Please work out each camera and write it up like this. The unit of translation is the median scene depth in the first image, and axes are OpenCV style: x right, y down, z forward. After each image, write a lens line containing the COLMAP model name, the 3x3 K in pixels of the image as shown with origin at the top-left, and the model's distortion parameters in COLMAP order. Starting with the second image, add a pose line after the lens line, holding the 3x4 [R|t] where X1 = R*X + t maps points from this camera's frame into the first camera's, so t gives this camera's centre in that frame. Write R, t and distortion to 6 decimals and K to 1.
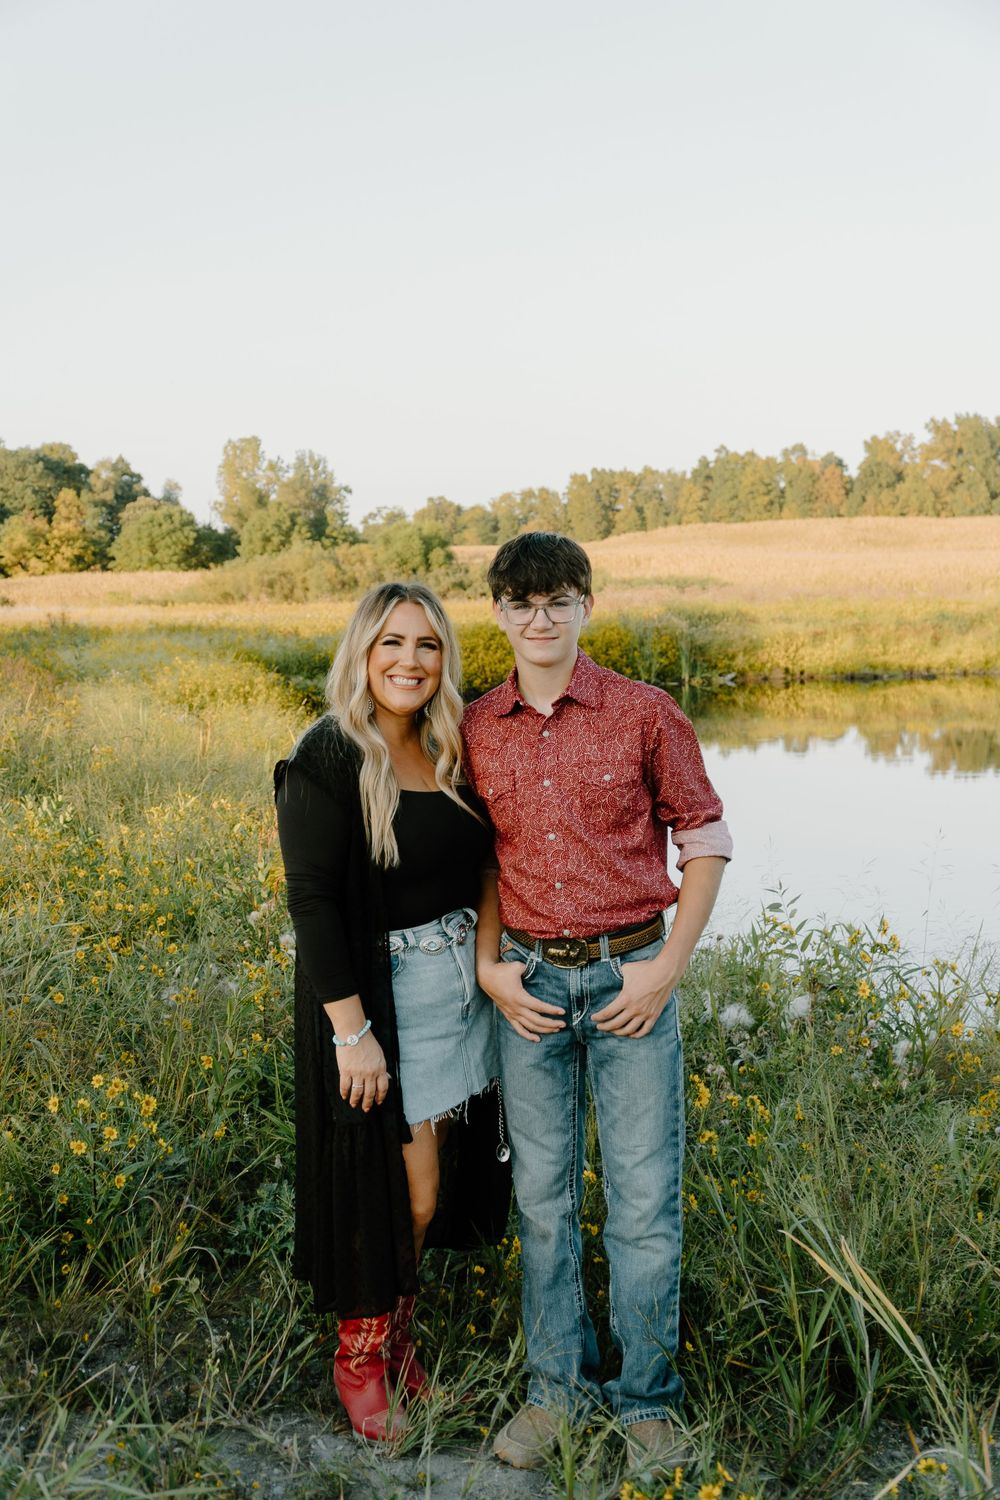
lens RADIAL K [[1952.2, 0, 495.9], [0, 1952.2, 748.6], [0, 0, 1]] dist [0.118009, -0.017330]
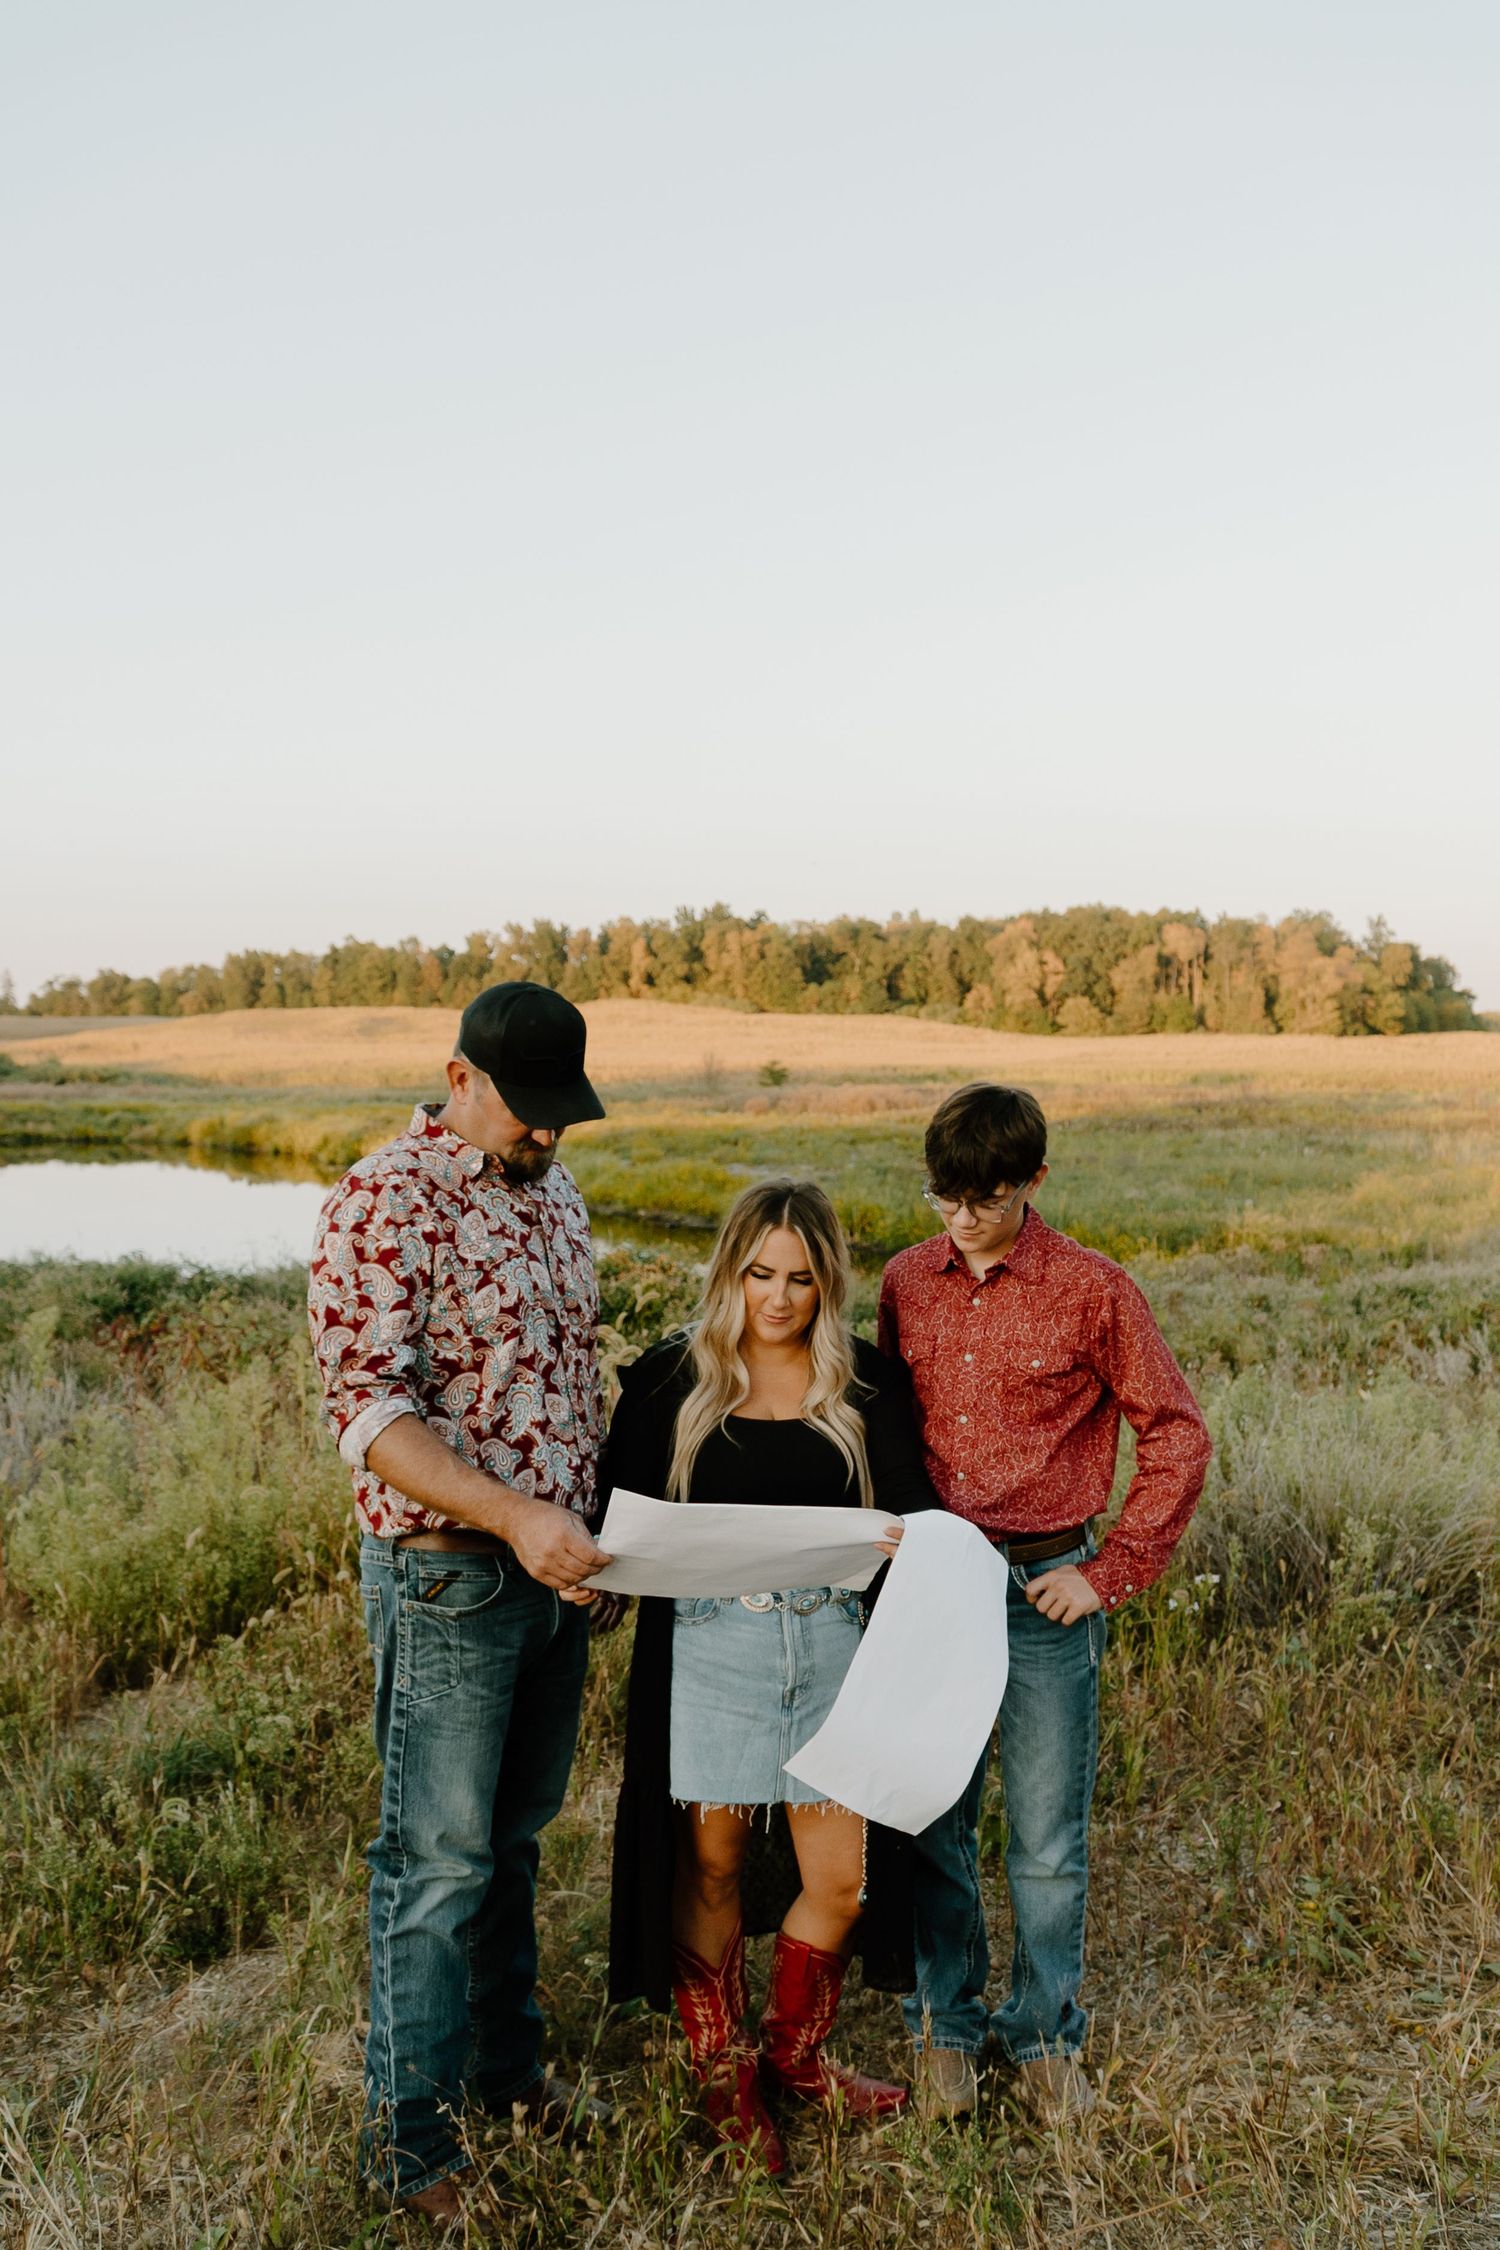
lens RADIAL K [[1879.3, 0, 773.7], [0, 1879.3, 1128.4], [0, 0, 1]] dist [0.005822, 0.016492]
pose [[0.968903, 0.008502, 0.247294, 0.133247], [0.000668, 0.999316, -0.036970, 0.004123], [-0.247439, 0.035986, 0.968235, -0.230202]]
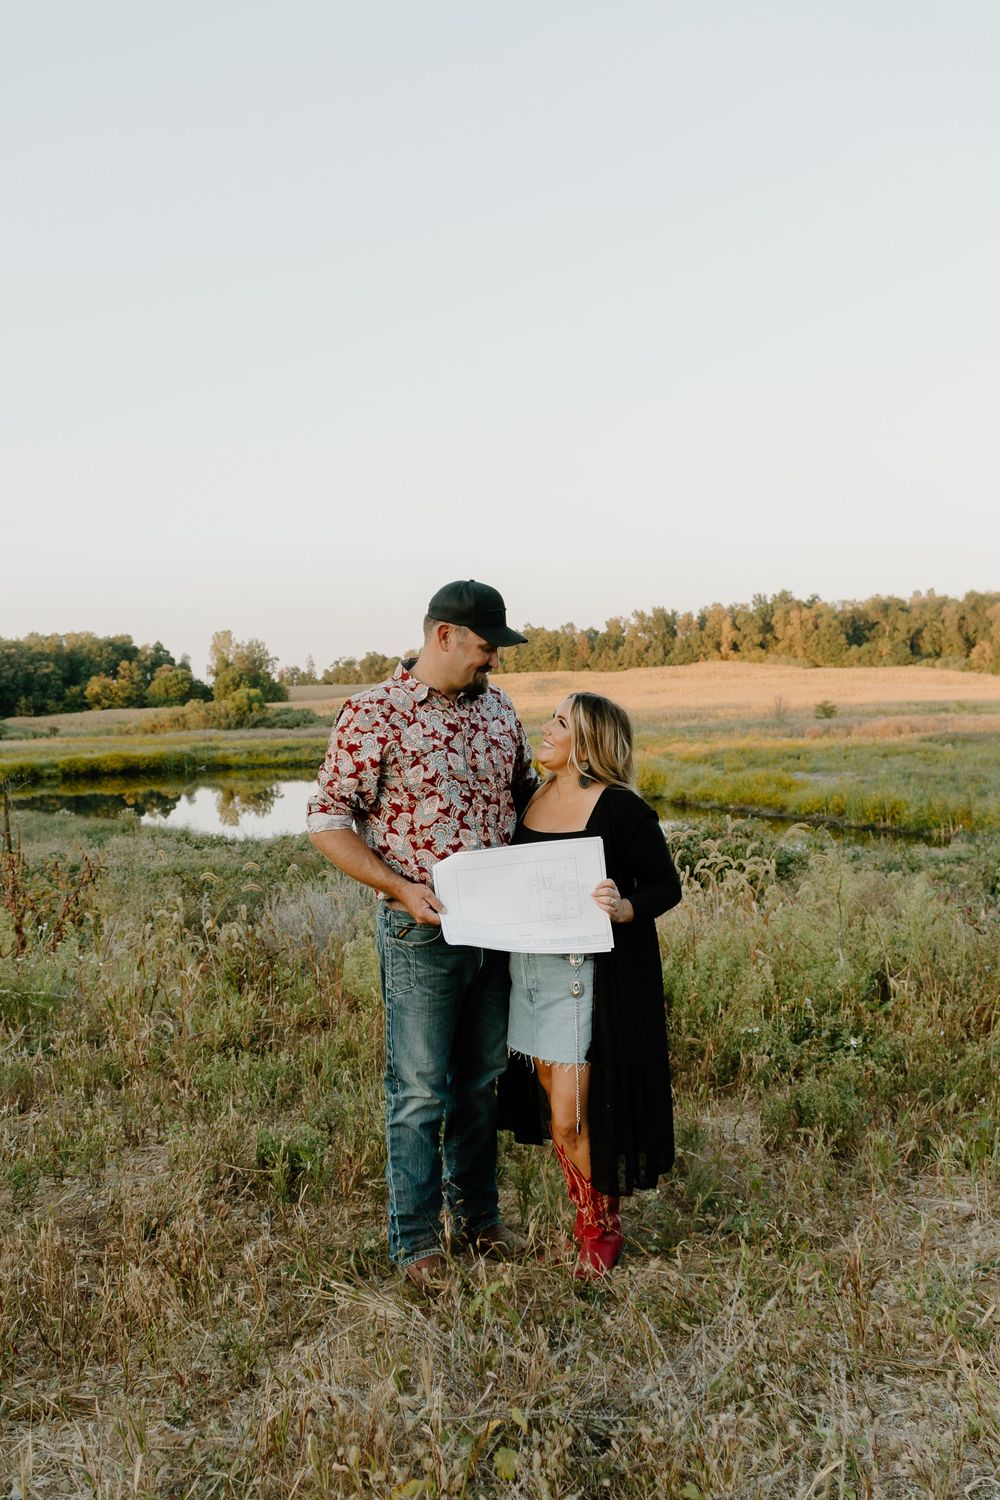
lens RADIAL K [[1326.1, 0, 492.3], [0, 1326.1, 754.1], [0, 0, 1]] dist [0.022025, 0.011685]
pose [[0.999971, -0.007248, 0.002132, 0.128107], [0.007323, 0.999282, -0.037177, 0.005713], [-0.001861, 0.037191, 0.999306, -0.256673]]
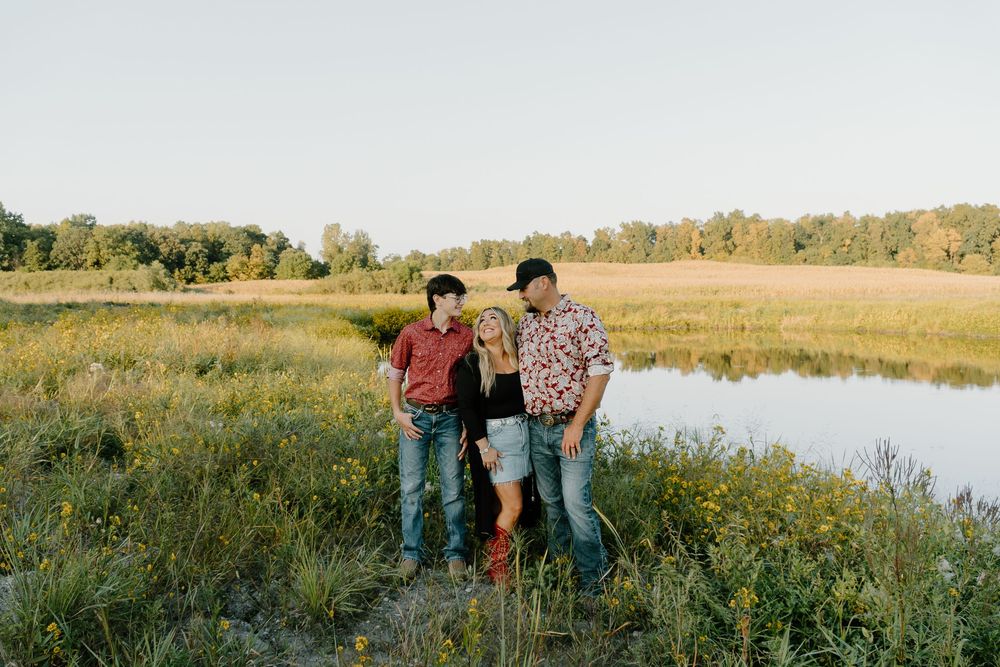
lens RADIAL K [[835.3, 0, 487.9], [0, 835.3, 335.1], [0, 0, 1]] dist [0.005822, 0.016492]
pose [[0.998144, 0.013976, 0.059273, -0.001038], [-0.012354, 0.999542, -0.027642, 0.000135], [-0.059633, 0.026858, 0.997859, -0.004648]]
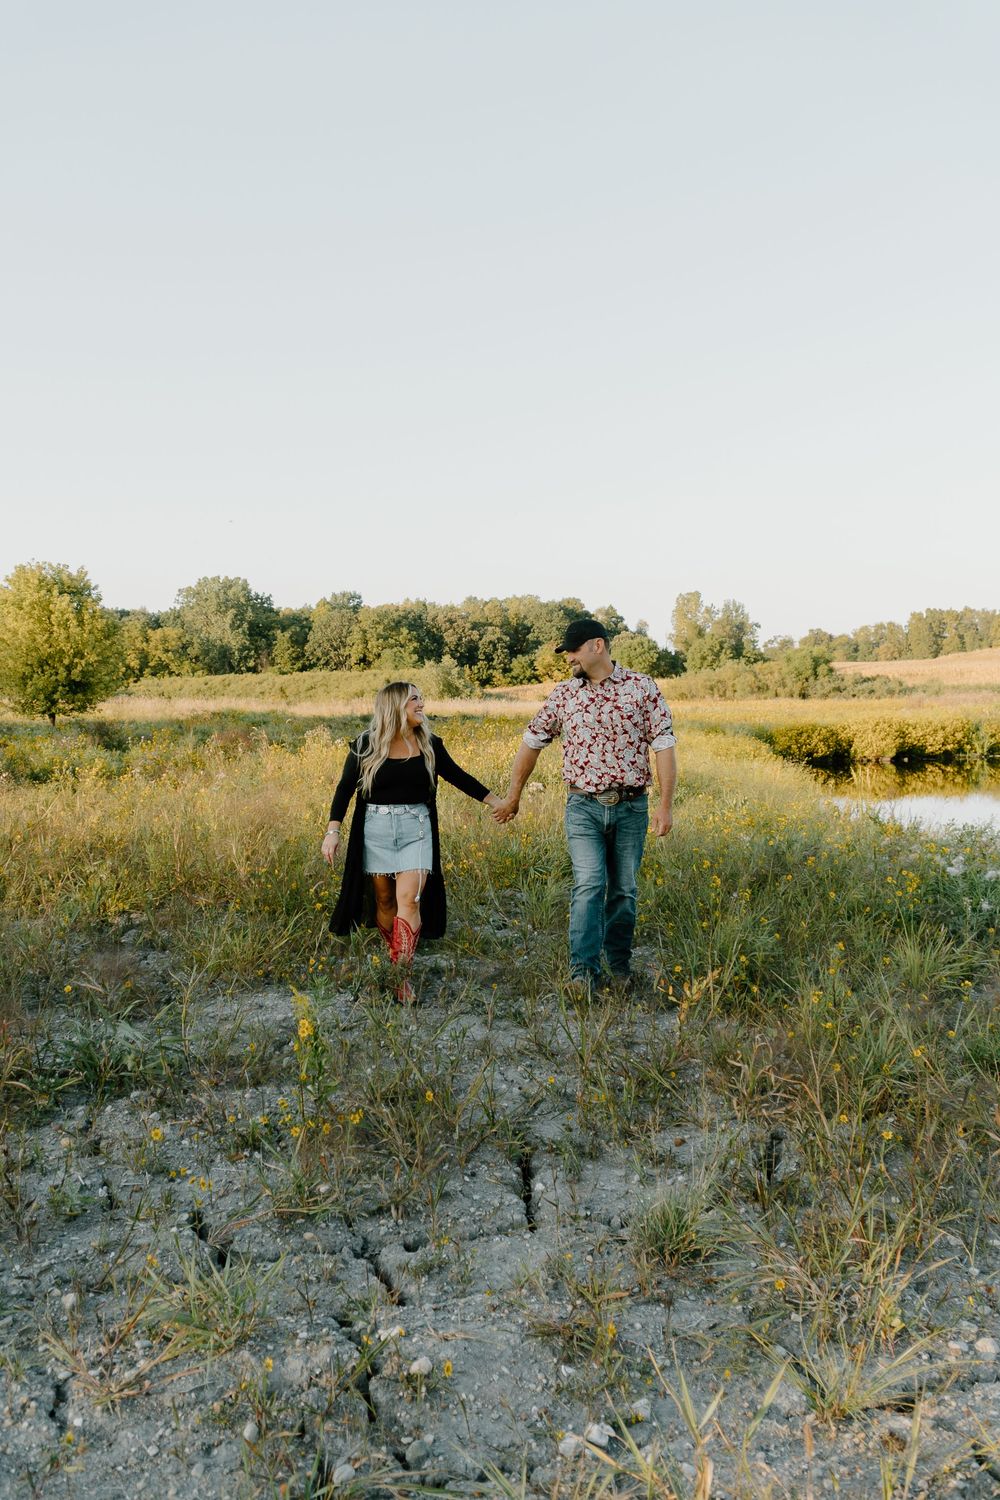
lens RADIAL K [[1291.6, 0, 494.2], [0, 1291.6, 778.7], [0, 0, 1]] dist [0.013324, 0.007520]
pose [[0.963918, 0.024465, -0.265075, -0.004390], [-0.027804, 0.999574, -0.008853, 0.000911], [0.264745, 0.015904, 0.964187, -0.016663]]
